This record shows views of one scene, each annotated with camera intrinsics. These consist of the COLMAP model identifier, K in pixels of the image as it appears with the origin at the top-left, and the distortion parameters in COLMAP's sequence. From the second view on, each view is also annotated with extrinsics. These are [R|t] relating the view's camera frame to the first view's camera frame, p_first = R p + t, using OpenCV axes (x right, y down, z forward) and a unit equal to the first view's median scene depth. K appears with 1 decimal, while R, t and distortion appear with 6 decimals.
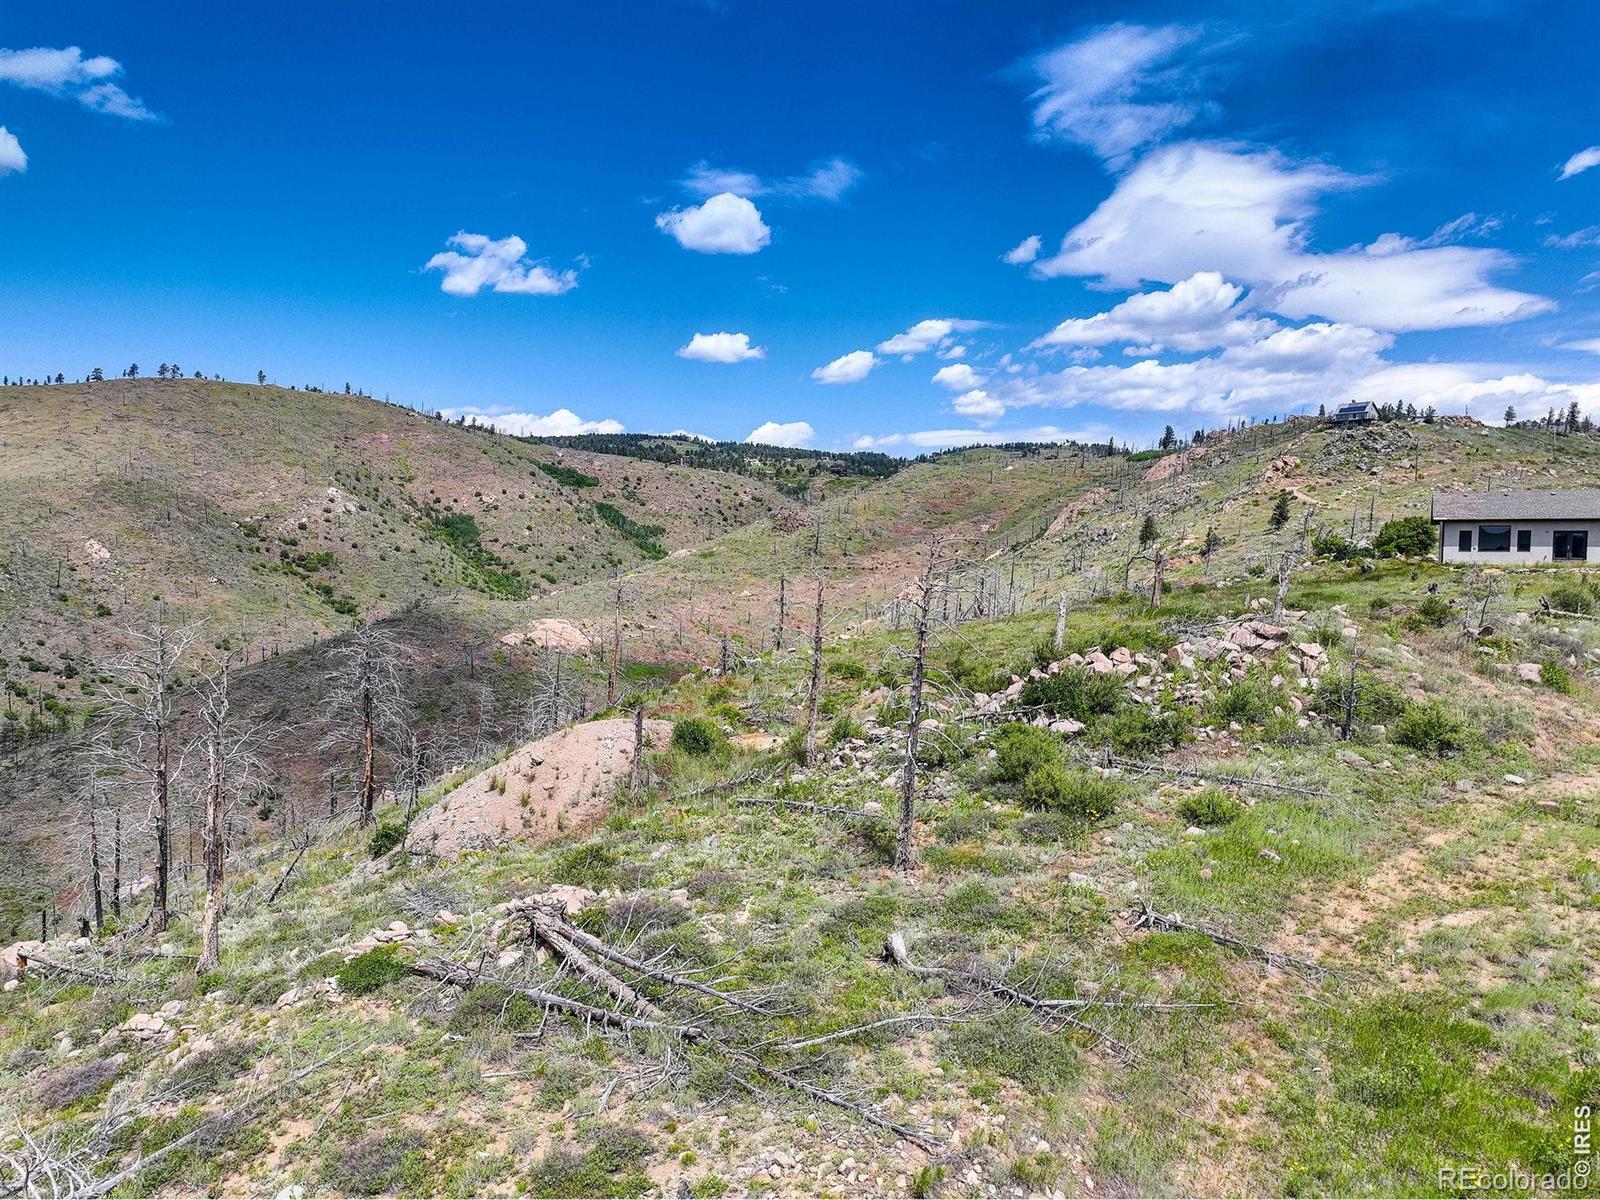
lens RADIAL K [[1120.0, 0, 798.0], [0, 1120.0, 603.1], [0, 0, 1]] dist [0.001584, 0.037122]
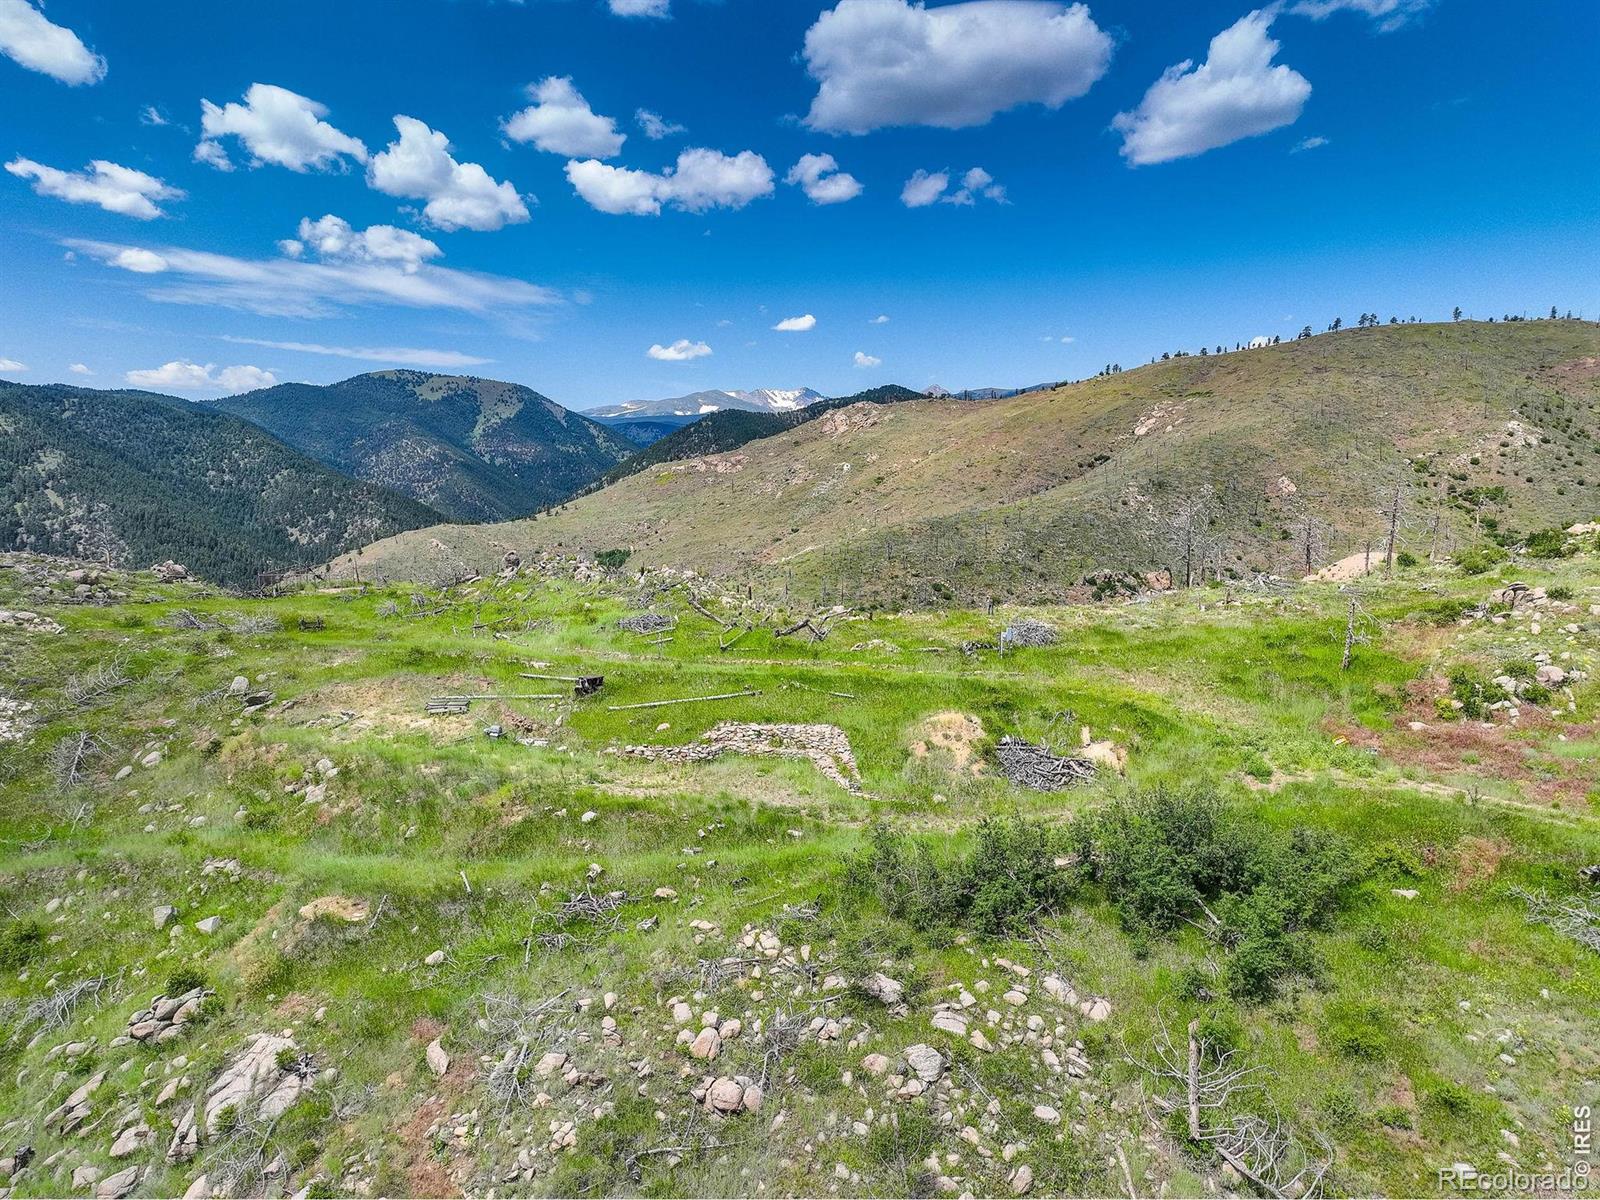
lens RADIAL K [[1120.0, 0, 801.3], [0, 1120.0, 618.7], [0, 0, 1]] dist [0.001584, 0.037122]
pose [[0.558540, 0.098004, -0.823668, 0.075127], [-0.040068, 0.995024, 0.091222, 0.005512], [0.828509, -0.017948, 0.559687, -0.087959]]
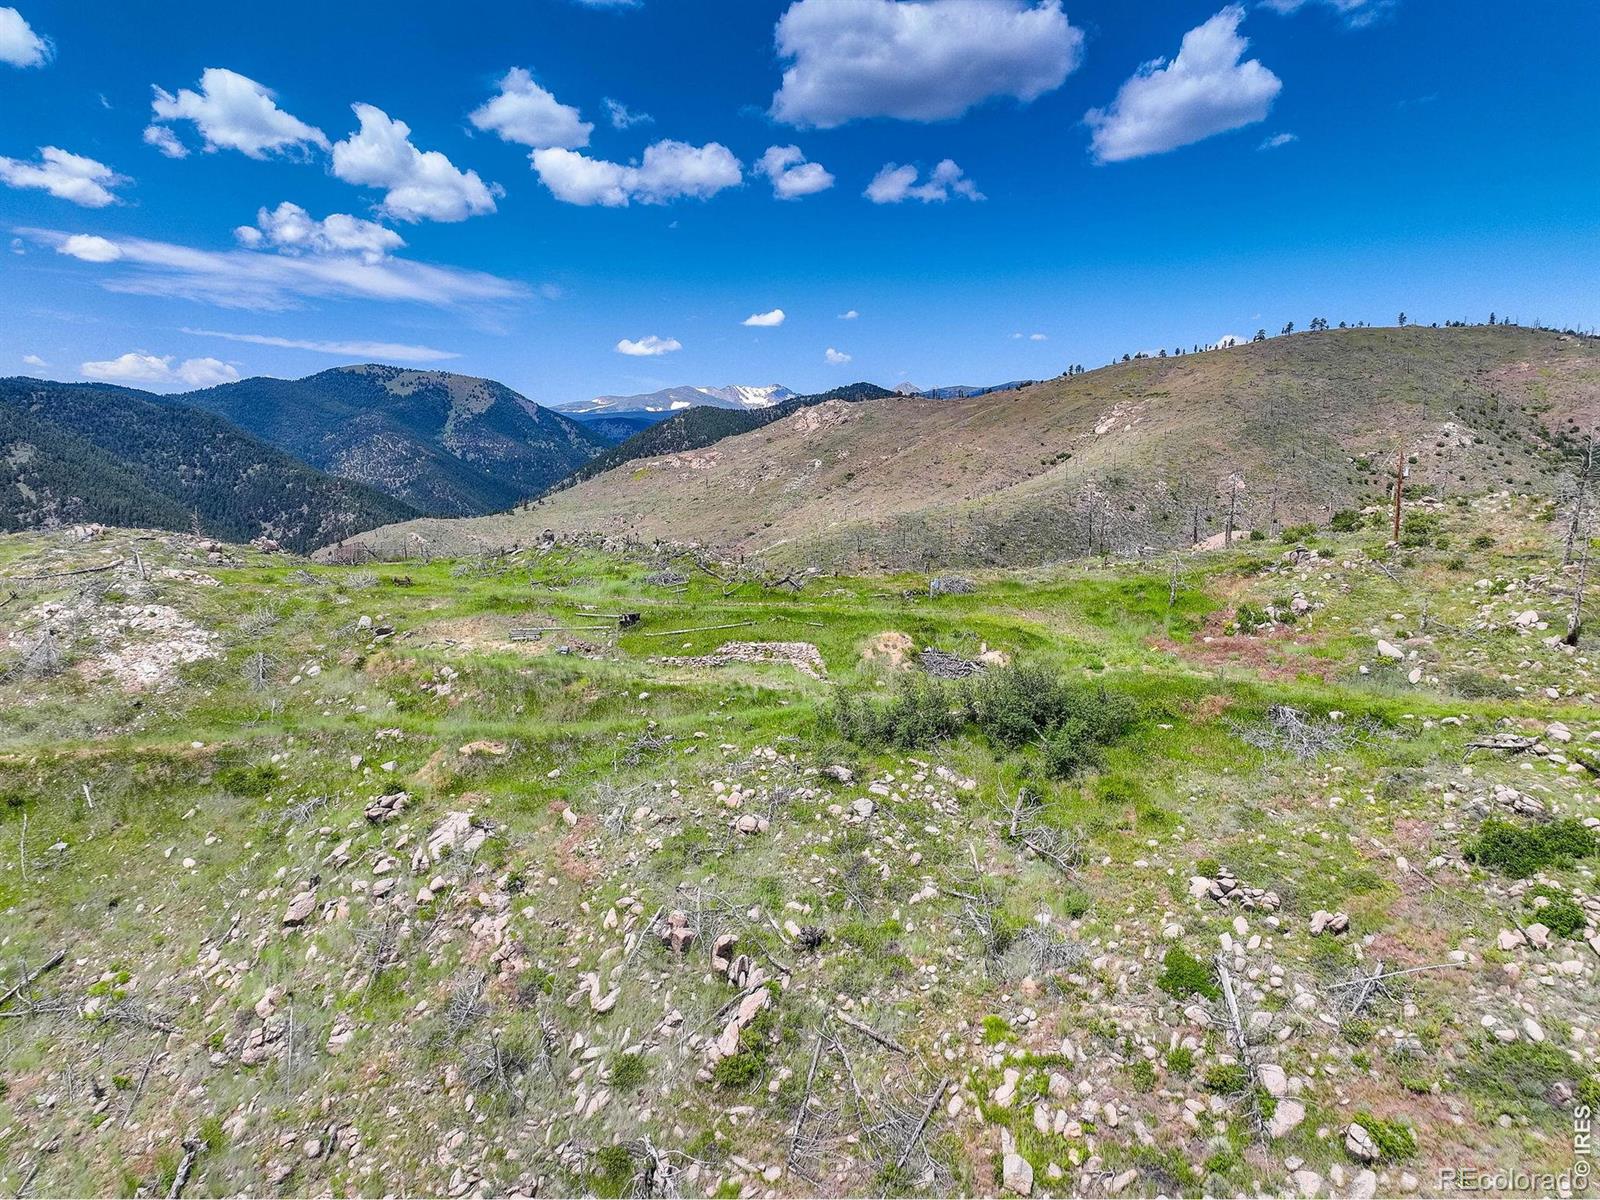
lens RADIAL K [[1120.0, 0, 805.6], [0, 1120.0, 636.7], [0, 0, 1]] dist [0.001584, 0.037122]
pose [[0.582711, 0.112473, -0.804859, 0.106559], [-0.042304, 0.993232, 0.108170, 0.007734], [0.811578, -0.028983, 0.583525, -0.110919]]
